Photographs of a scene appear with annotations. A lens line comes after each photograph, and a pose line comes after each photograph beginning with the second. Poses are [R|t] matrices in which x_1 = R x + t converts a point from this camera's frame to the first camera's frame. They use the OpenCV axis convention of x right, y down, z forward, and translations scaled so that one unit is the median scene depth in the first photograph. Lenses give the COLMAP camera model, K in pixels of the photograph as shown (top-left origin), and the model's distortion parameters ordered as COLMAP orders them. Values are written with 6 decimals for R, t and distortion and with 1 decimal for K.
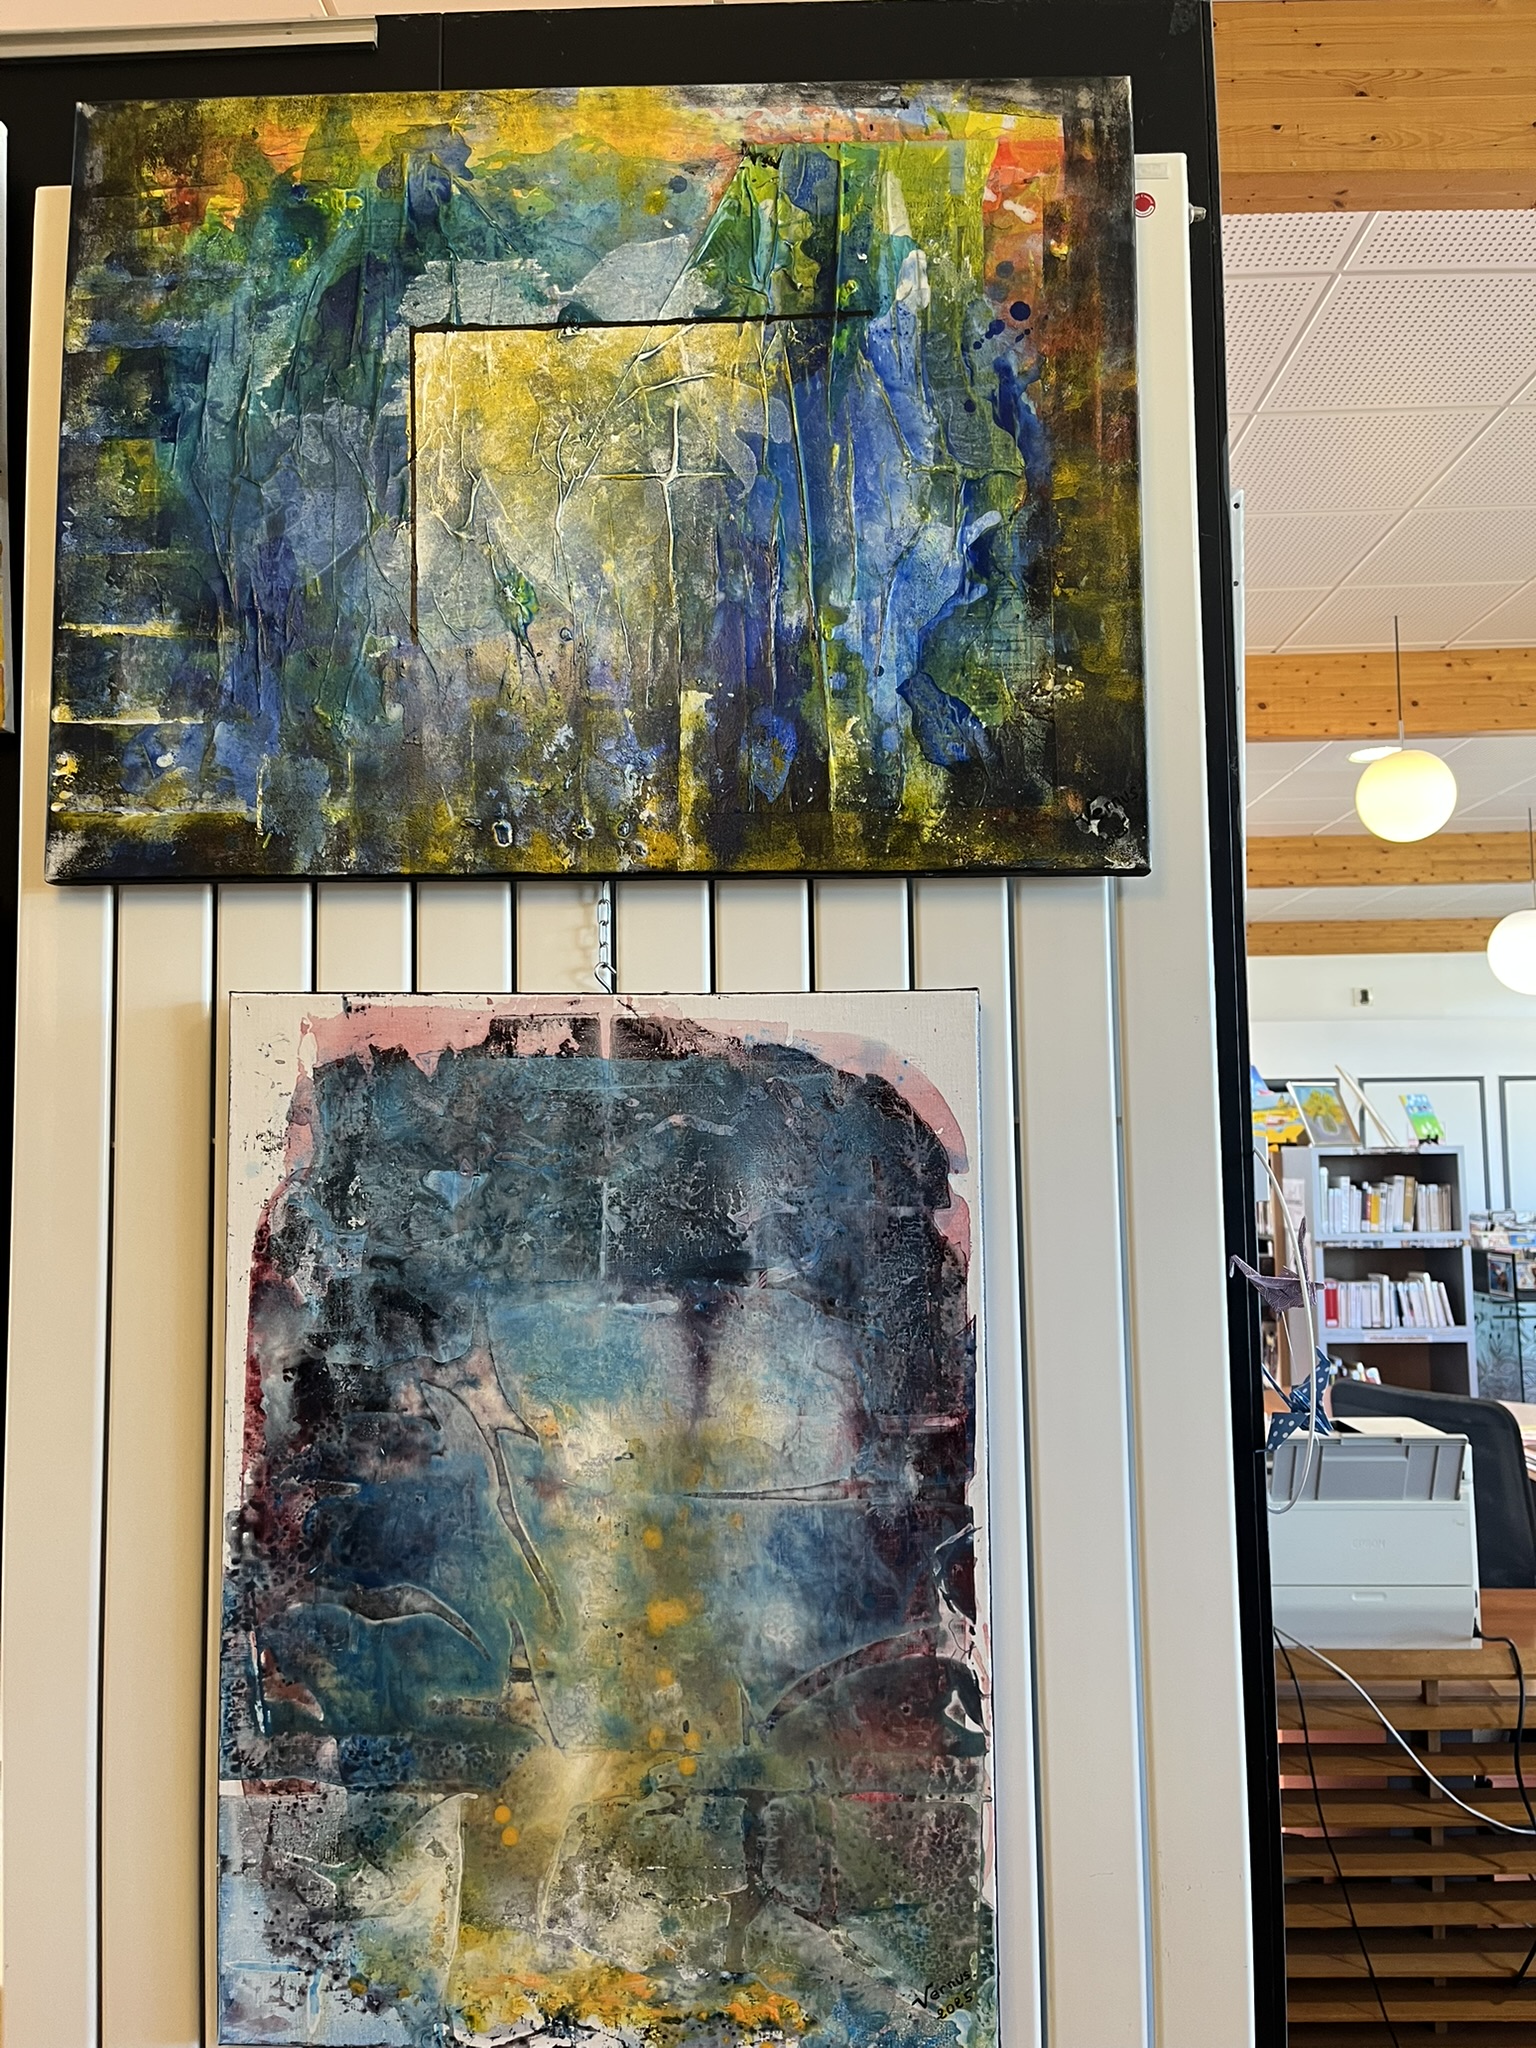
lens RADIAL K [[1540.8, 0, 779.4], [0, 1540.8, 1030.0], [0, 0, 1]] dist [0.035108, -0.036896]
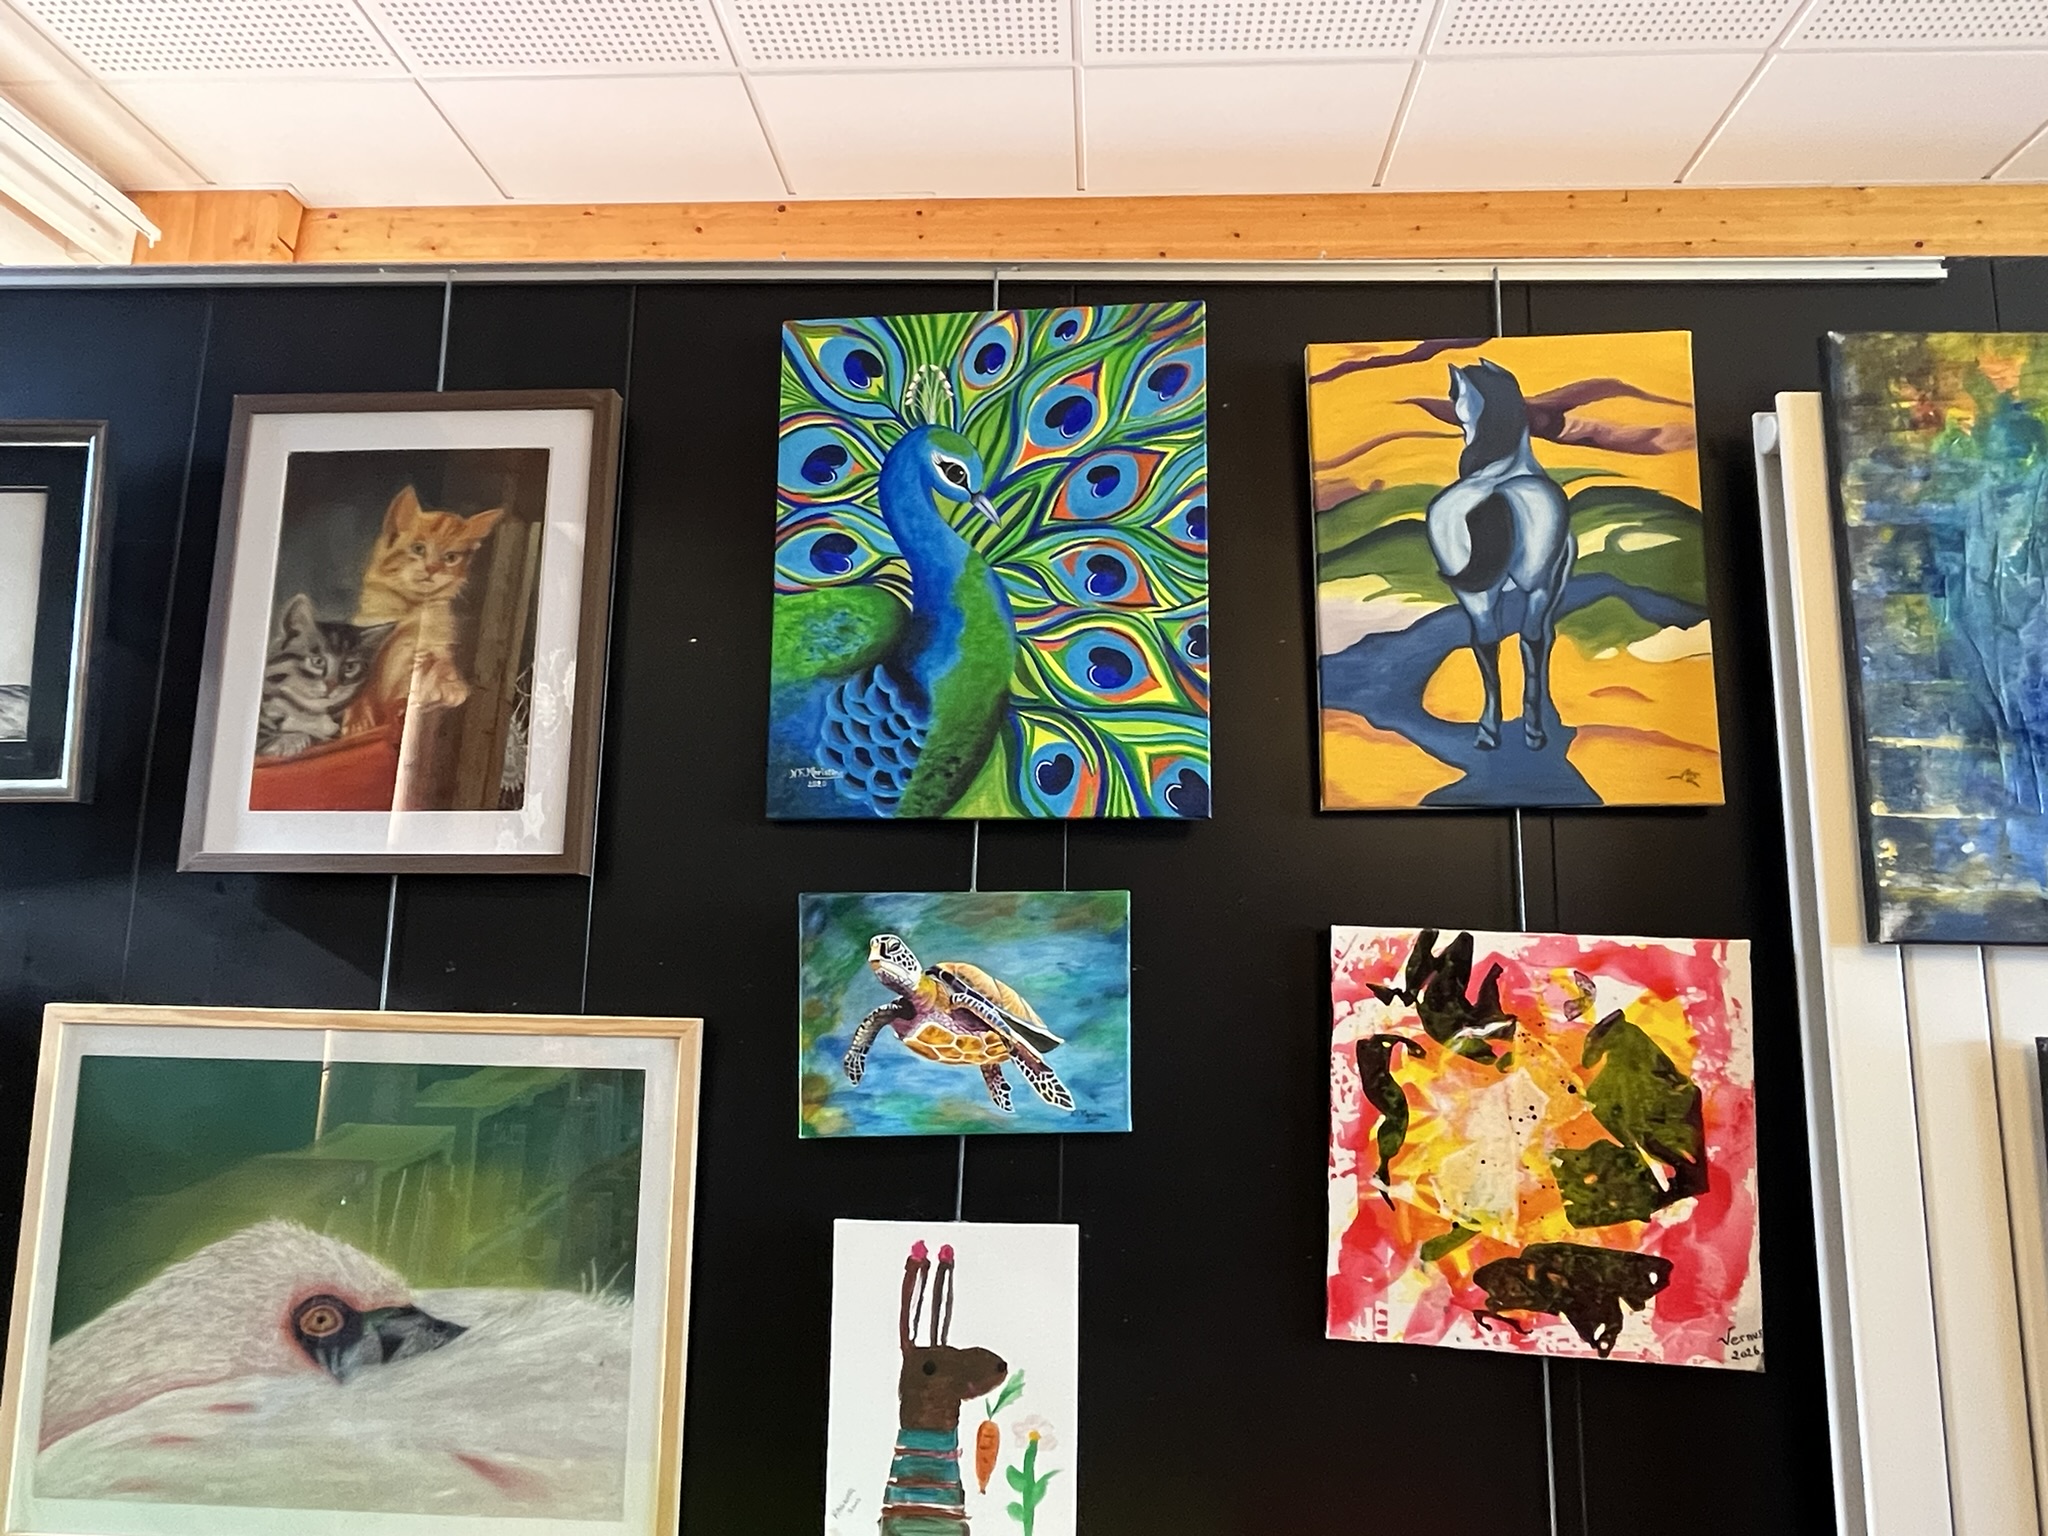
lens RADIAL K [[1255.4, 0, 1054.4], [0, 1255.4, 787.7], [0, 0, 1]] dist [-0.000216, 0.002718]
pose [[0.999558, 0.028839, -0.007158, -1.137400], [-0.029274, 0.997066, -0.070725, -0.128904], [0.005097, 0.070904, 0.997470, -0.030426]]
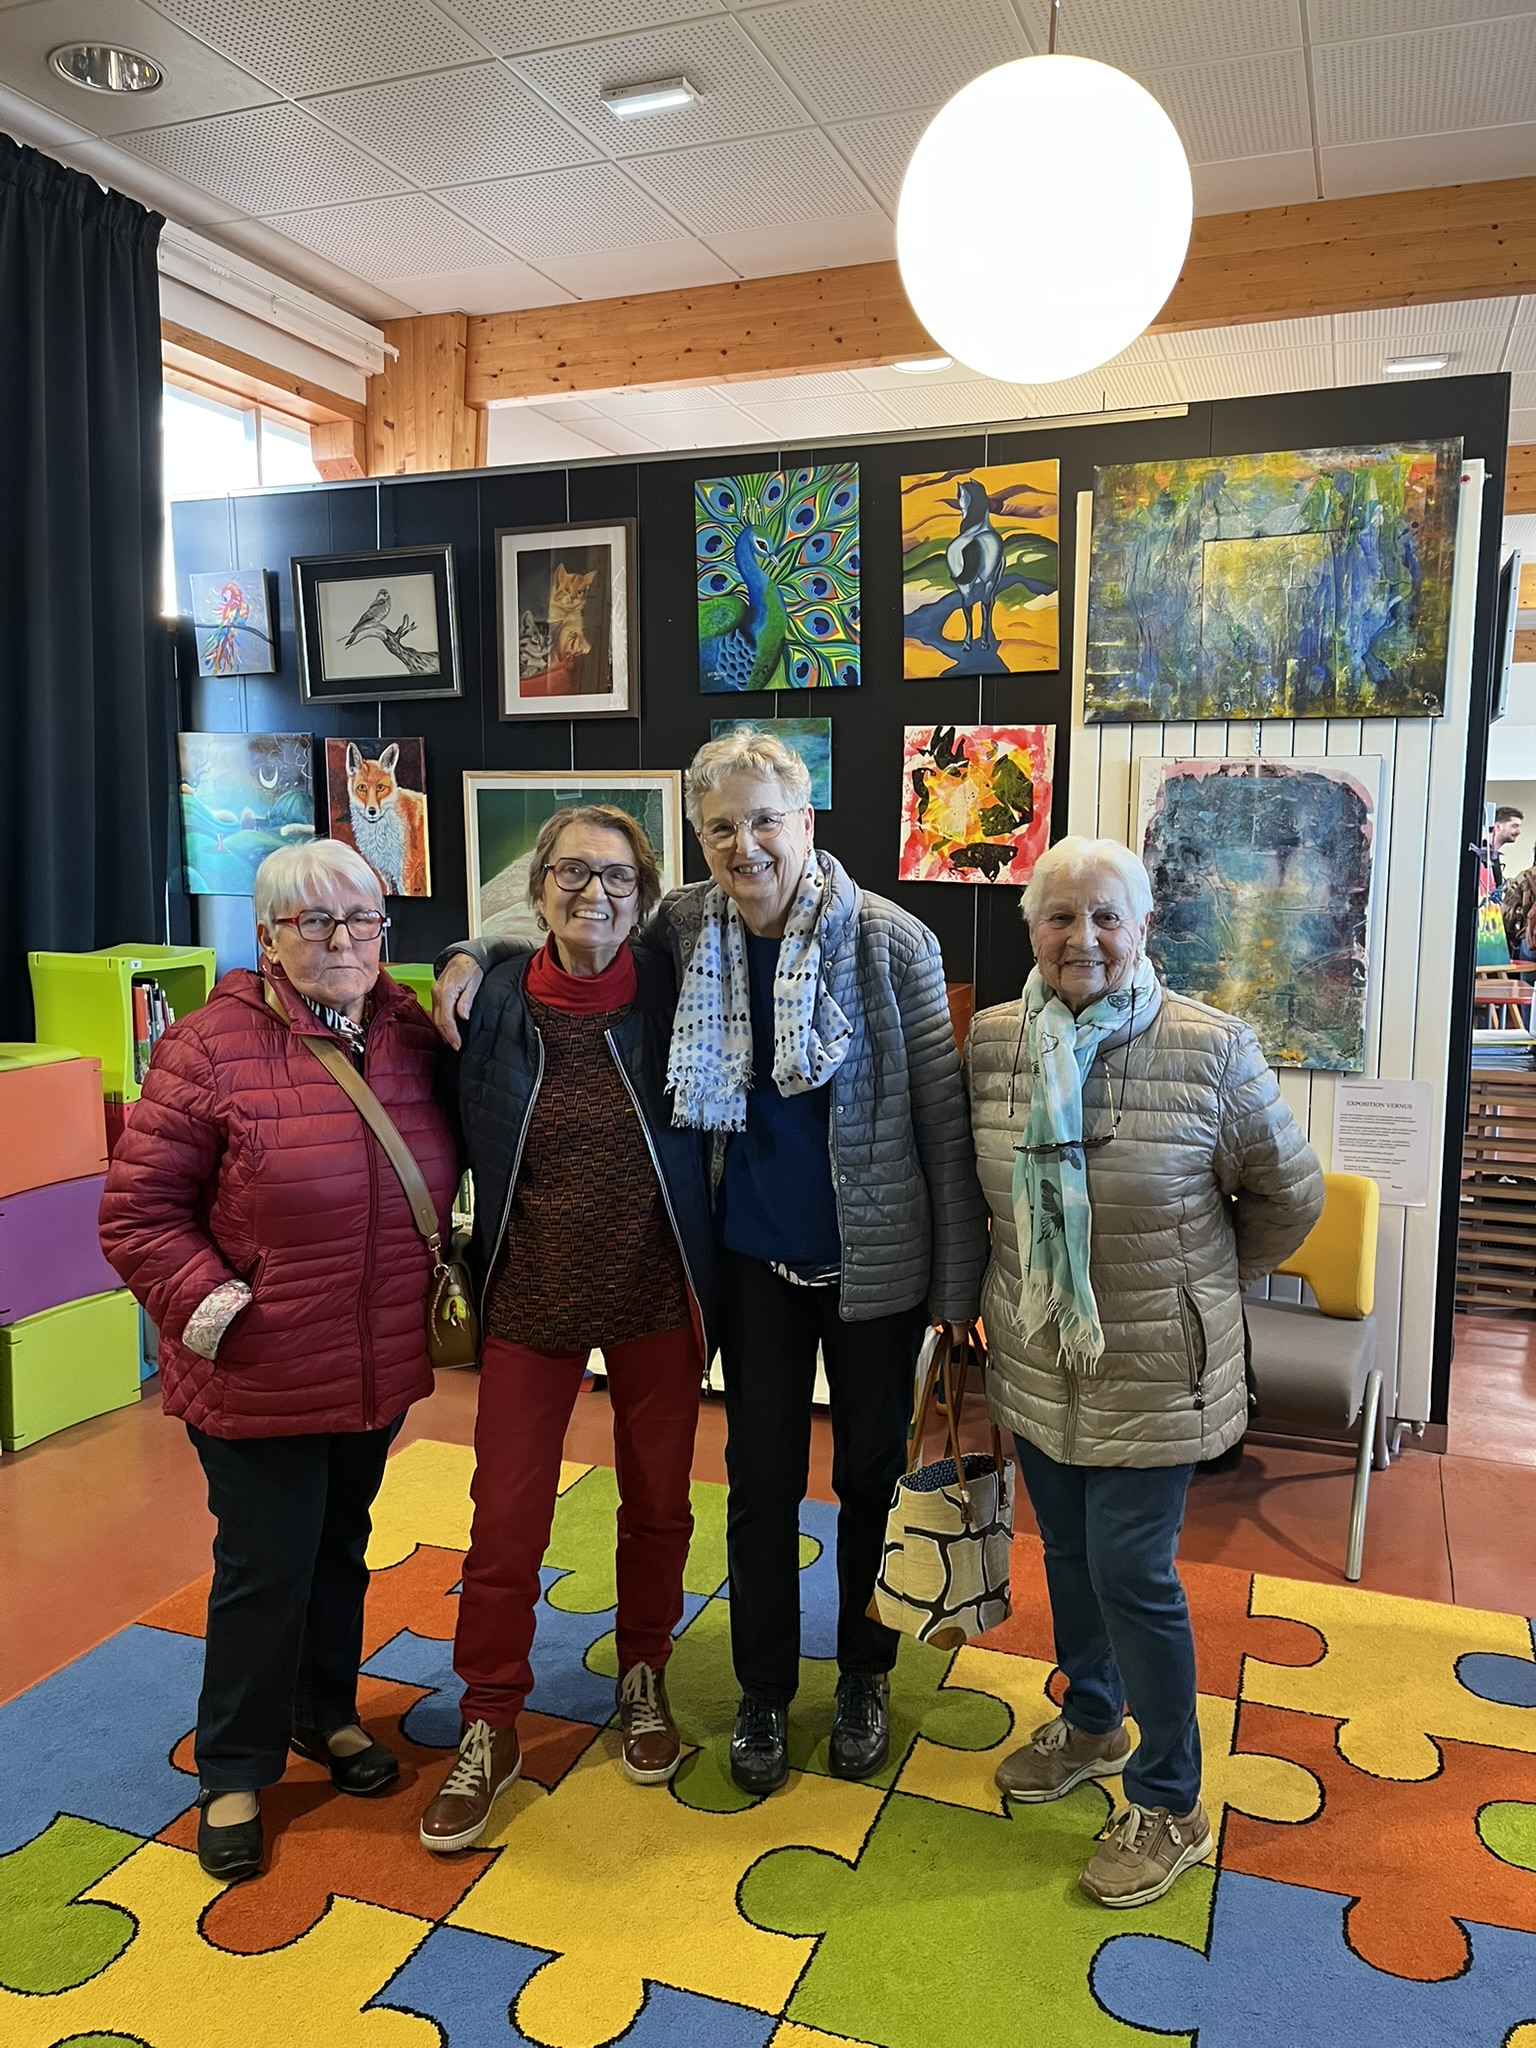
lens RADIAL K [[1540.8, 0, 763.0], [0, 1540.8, 1034.9], [0, 0, 1]] dist [0.035108, -0.036896]
pose [[0.946004, 0.056771, -0.319145, -0.024824], [0.009016, 0.979555, 0.200973, -0.113120], [0.324030, -0.192999, 0.926151, -2.439645]]
